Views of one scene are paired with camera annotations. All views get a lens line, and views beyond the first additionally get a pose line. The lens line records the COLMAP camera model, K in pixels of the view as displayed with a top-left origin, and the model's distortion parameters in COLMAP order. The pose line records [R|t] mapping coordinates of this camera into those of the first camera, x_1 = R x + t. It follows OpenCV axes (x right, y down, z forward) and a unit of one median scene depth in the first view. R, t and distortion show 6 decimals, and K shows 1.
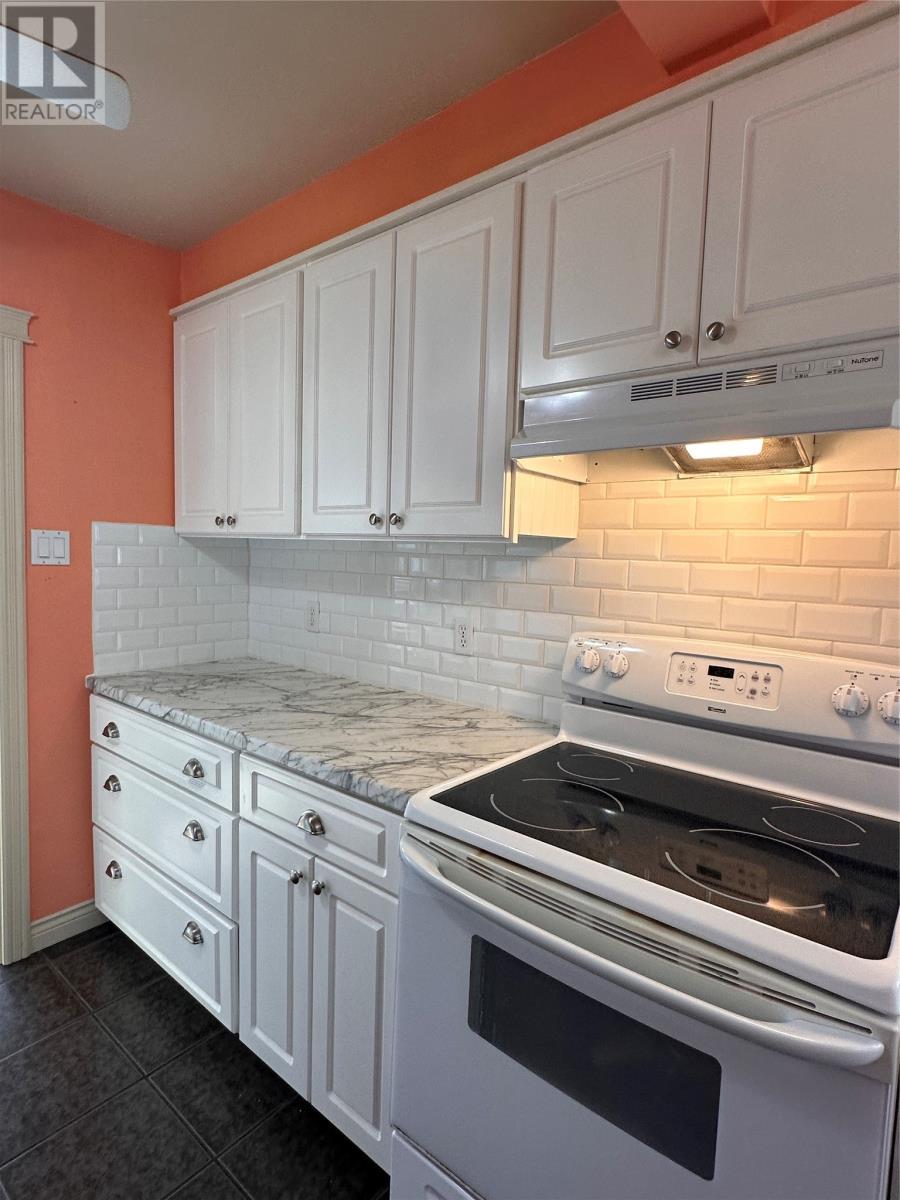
lens RADIAL K [[630.8, 0, 446.5], [0, 630.8, 600.6], [0, 0, 1]] dist [-0.001491, 0.000131]
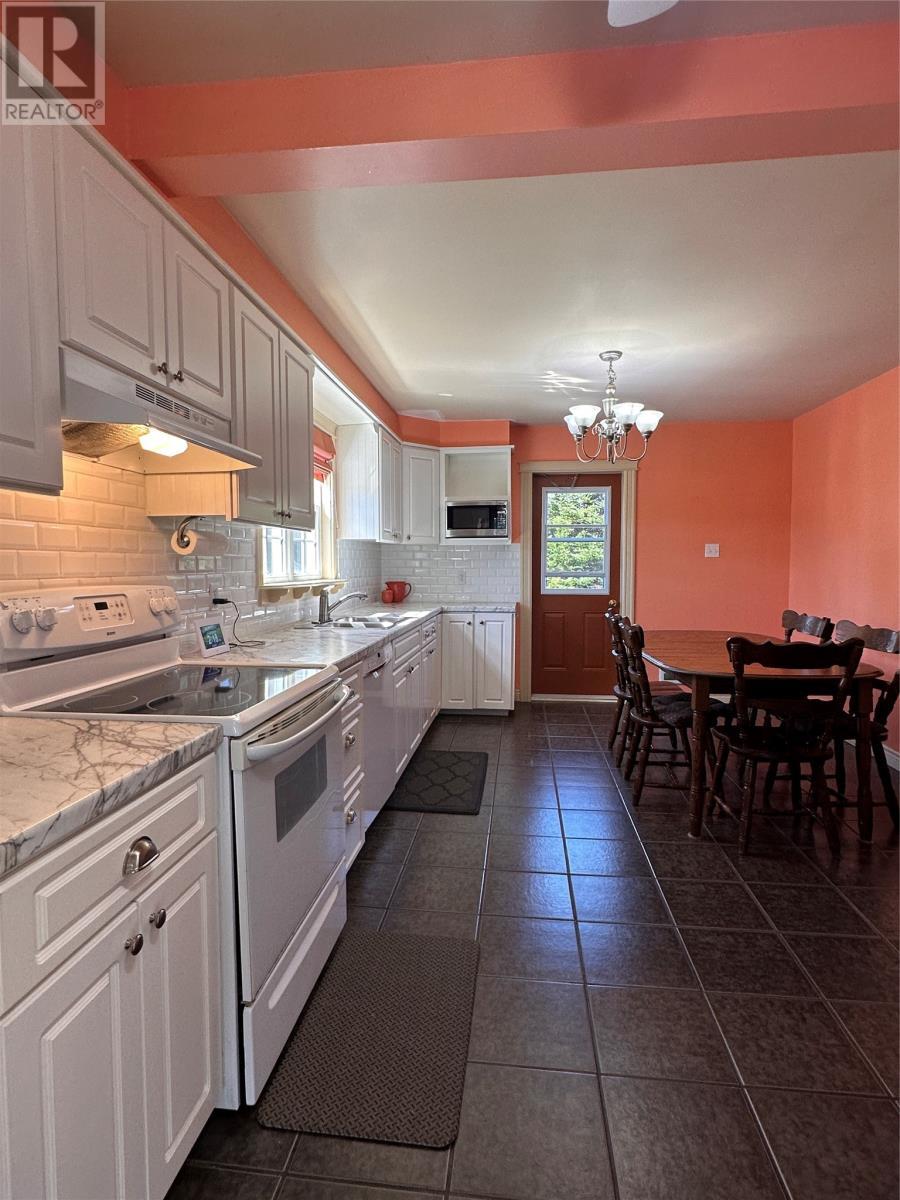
lens RADIAL K [[630.8, 0, 446.5], [0, 630.8, 600.6], [0, 0, 1]] dist [-0.001491, 0.000131]
pose [[-0.543213, -0.080440, 0.835733, -1.050587], [0.048716, 0.990703, 0.127020, -0.030614], [-0.838181, 0.109712, -0.534244, 1.085051]]
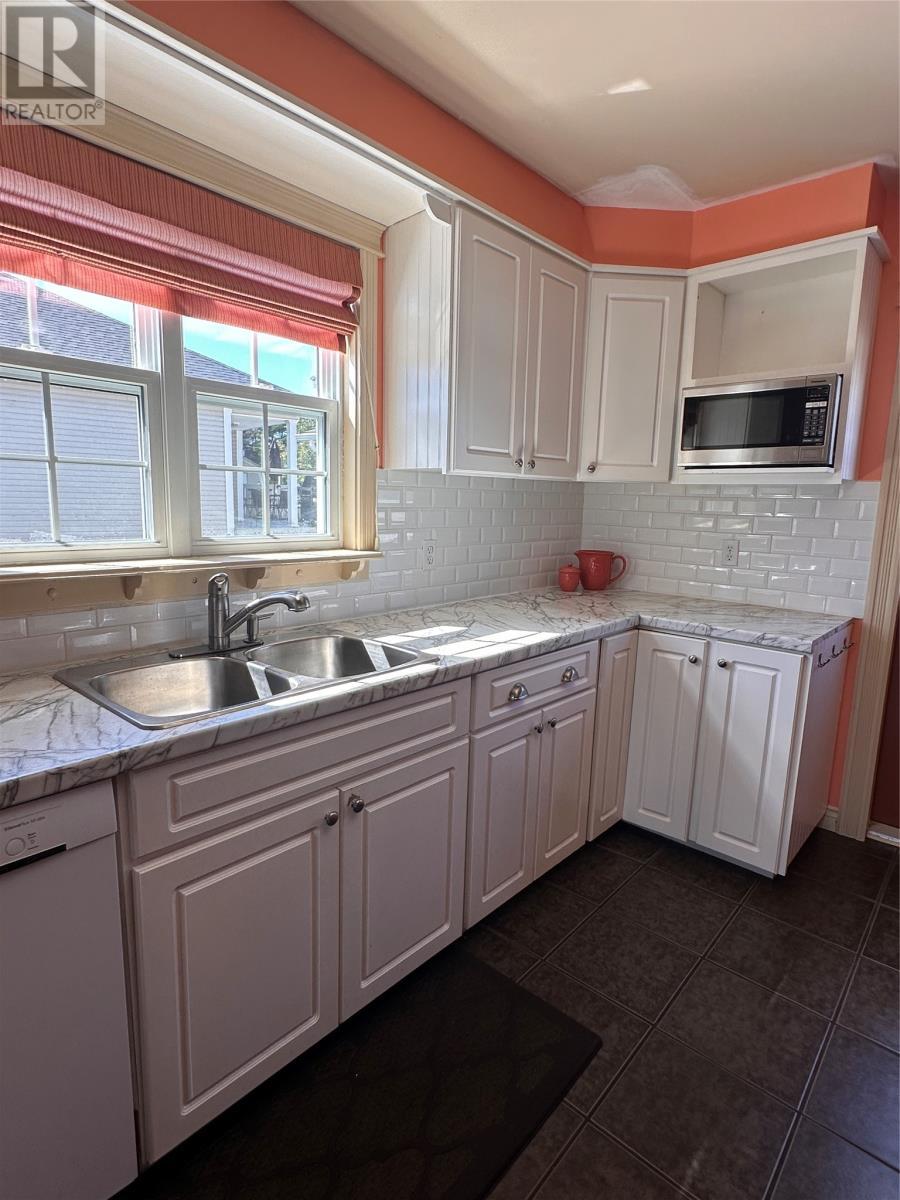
lens RADIAL K [[629.4, 0, 444.0], [0, 629.4, 600.2], [0, 0, 1]] dist [-0.004701, -0.000622]
pose [[0.047087, -0.188262, 0.980989, 0.345462], [0.054693, 0.981091, 0.185656, 0.080001], [-0.997392, 0.044912, 0.056493, -0.445499]]
